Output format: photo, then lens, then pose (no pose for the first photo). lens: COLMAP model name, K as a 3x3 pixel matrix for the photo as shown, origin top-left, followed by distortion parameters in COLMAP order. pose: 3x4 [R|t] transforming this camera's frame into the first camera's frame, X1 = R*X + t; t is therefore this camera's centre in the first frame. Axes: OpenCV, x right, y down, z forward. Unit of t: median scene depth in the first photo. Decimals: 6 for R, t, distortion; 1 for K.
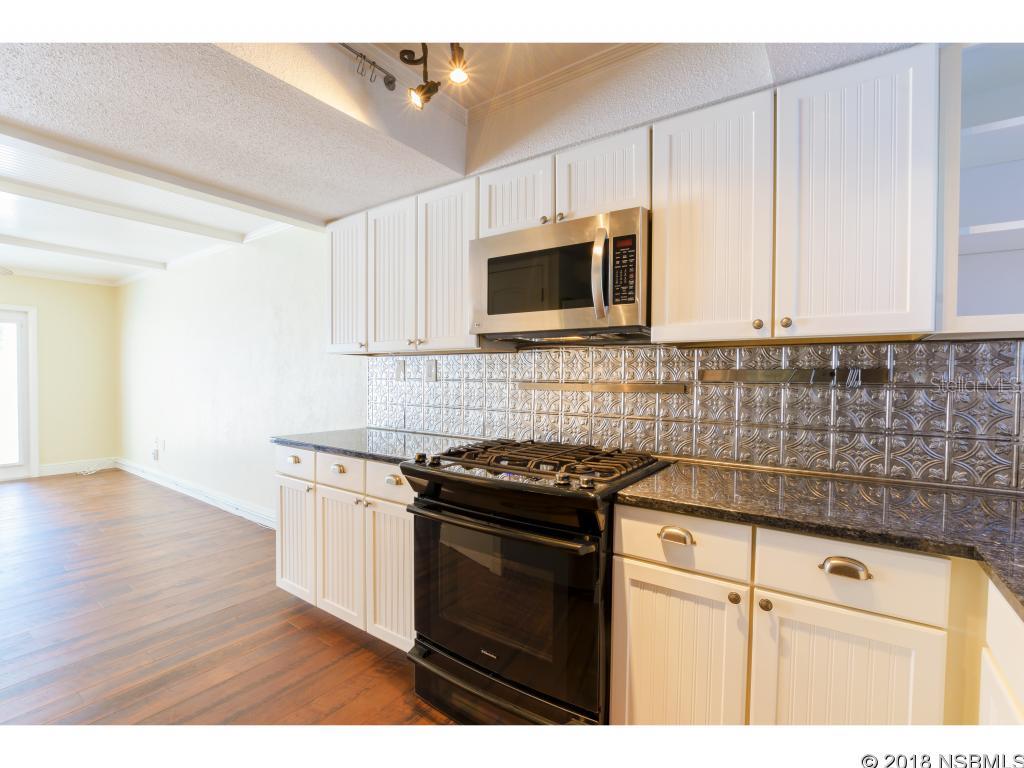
lens RADIAL K [[469.6, 0, 512.0], [0, 469.6, 390.6], [0, 0, 1]] dist [-0.026677, 0.002816]
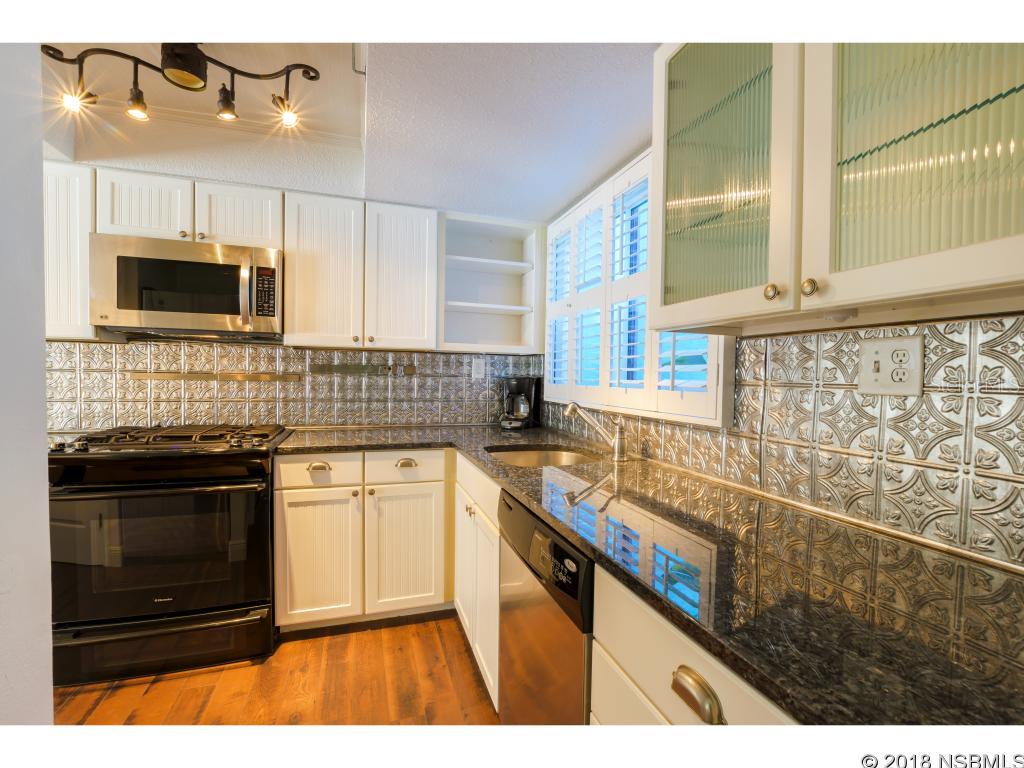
lens RADIAL K [[469.6, 0, 512.6], [0, 469.6, 383.2], [0, 0, 1]] dist [-0.026677, 0.002816]
pose [[0.595859, -0.013353, 0.802978, -0.438896], [0.010878, 0.999904, 0.008556, 0.009143], [-0.803015, 0.003636, 0.595947, -0.411166]]
